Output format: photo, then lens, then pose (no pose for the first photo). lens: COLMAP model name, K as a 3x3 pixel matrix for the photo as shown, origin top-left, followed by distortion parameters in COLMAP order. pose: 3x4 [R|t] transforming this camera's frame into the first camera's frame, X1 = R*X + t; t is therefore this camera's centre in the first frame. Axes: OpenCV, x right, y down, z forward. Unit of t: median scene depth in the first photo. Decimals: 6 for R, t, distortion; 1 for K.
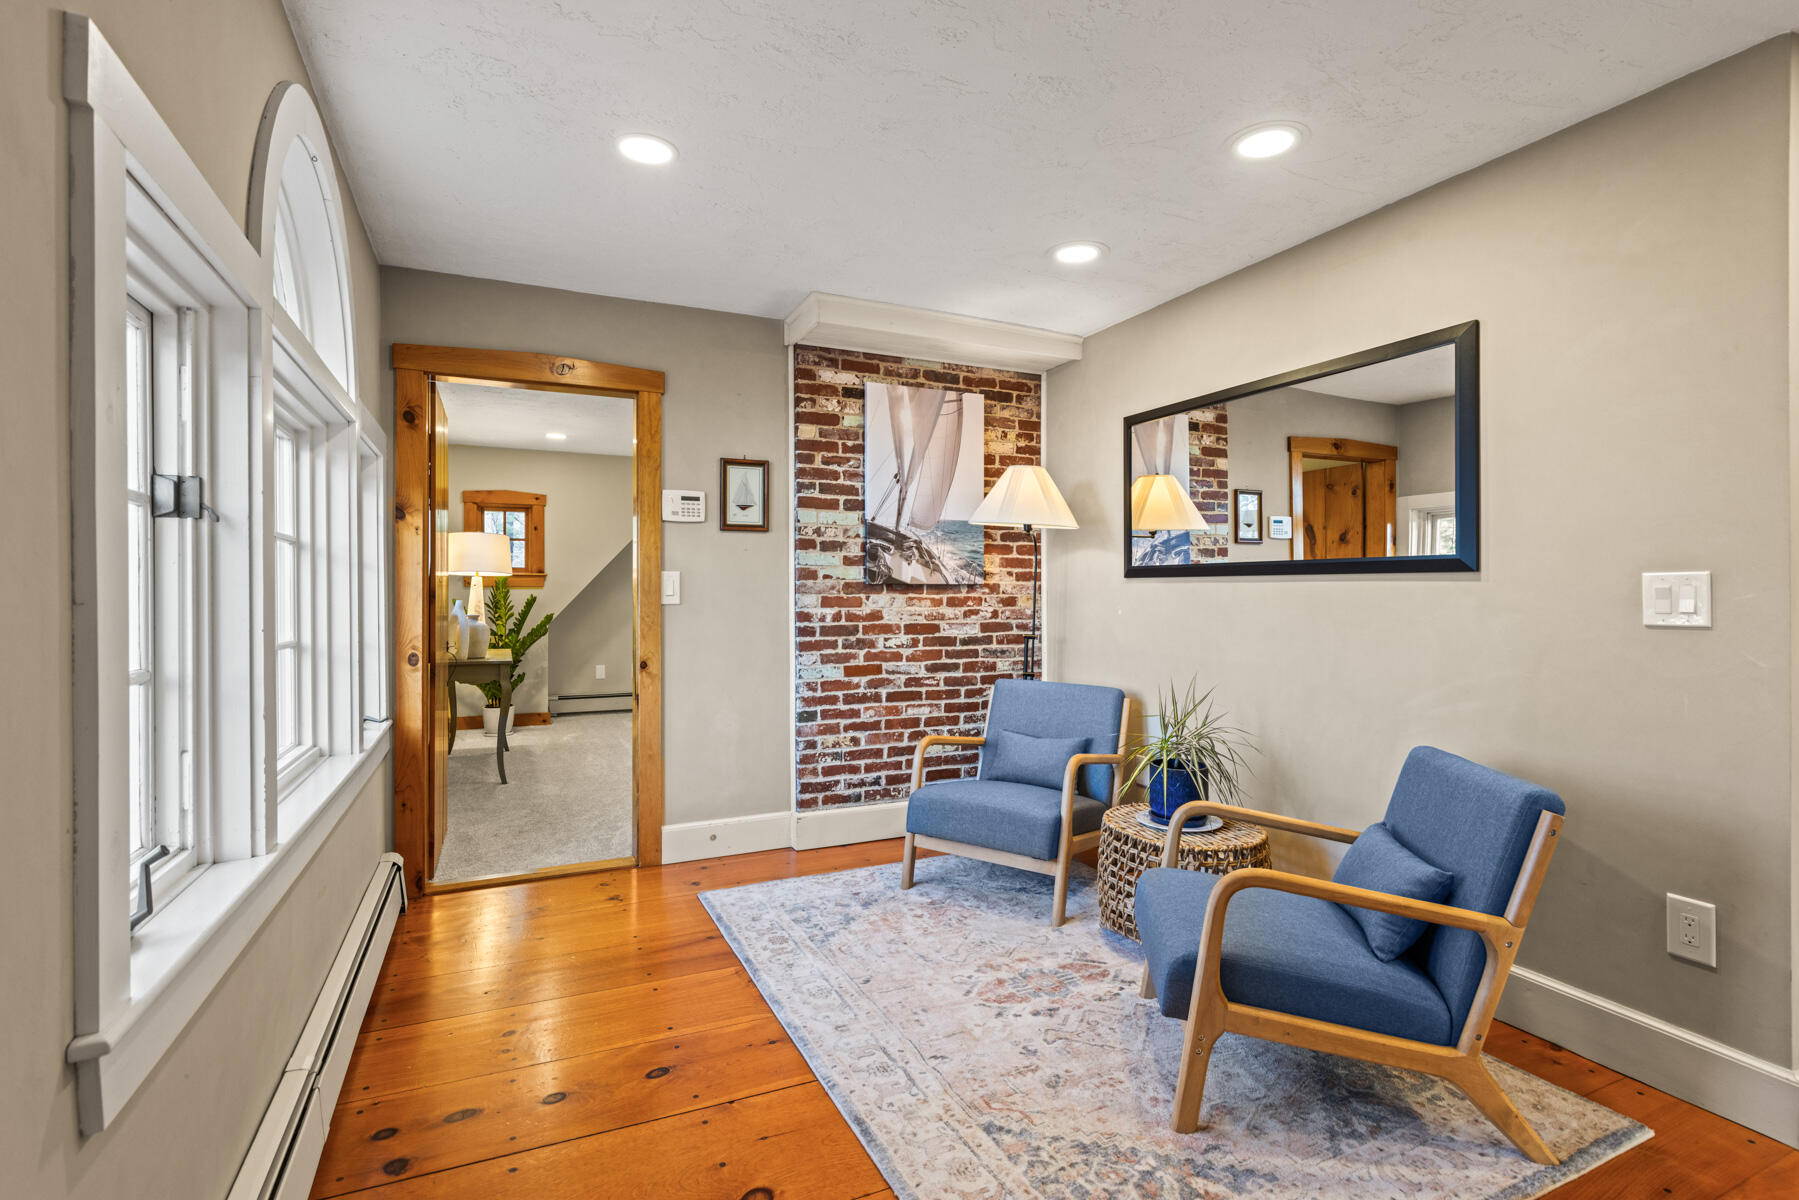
lens RADIAL K [[839.2, 0, 898.0], [0, 839.2, 597.6], [0, 0, 1]] dist [-0.000126, -0.000640]
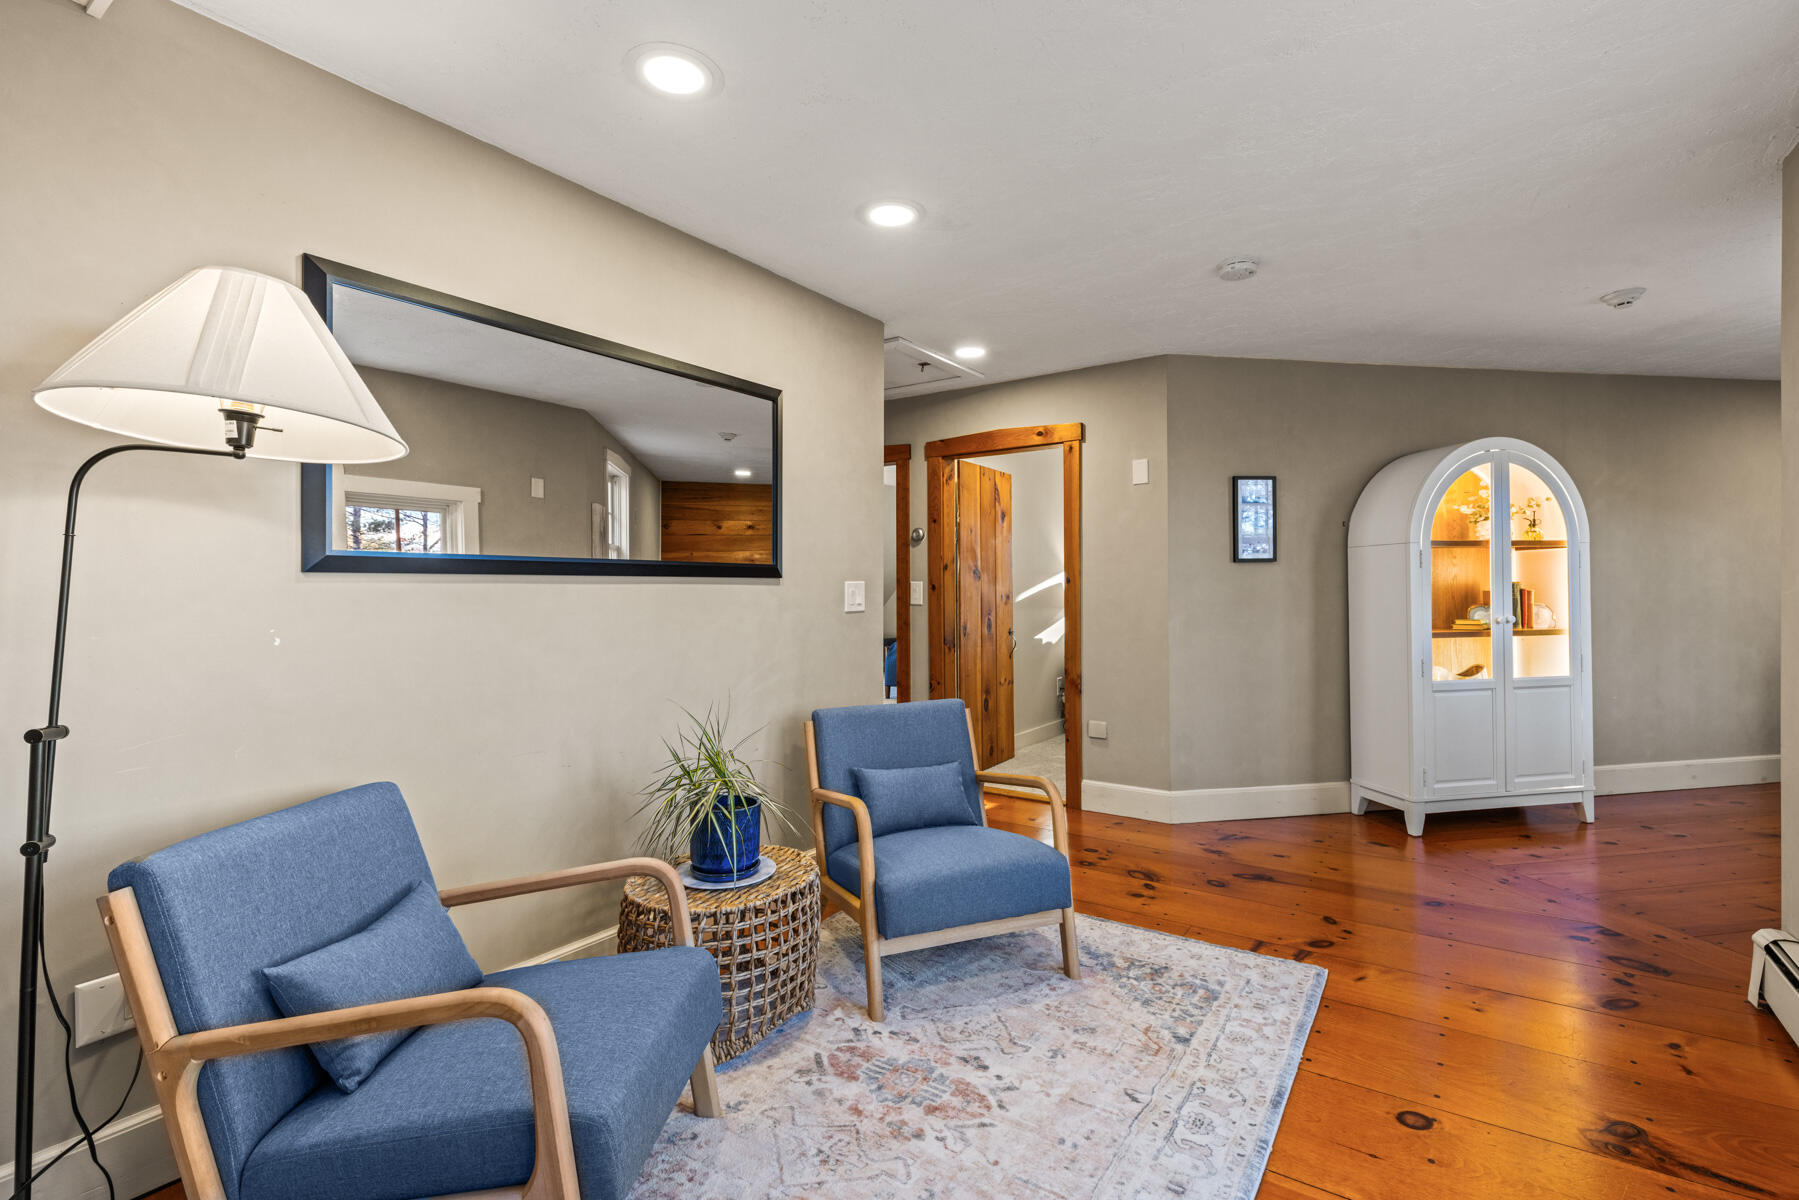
lens RADIAL K [[808.9, 0, 910.3], [0, 808.9, 573.6], [0, 0, 1]] dist [0.009899, -0.001453]
pose [[-0.507363, 0.014403, 0.861612, -0.536743], [0.007110, 0.999896, -0.012528, -0.022344], [-0.861703, -0.000231, -0.507413, 1.464379]]
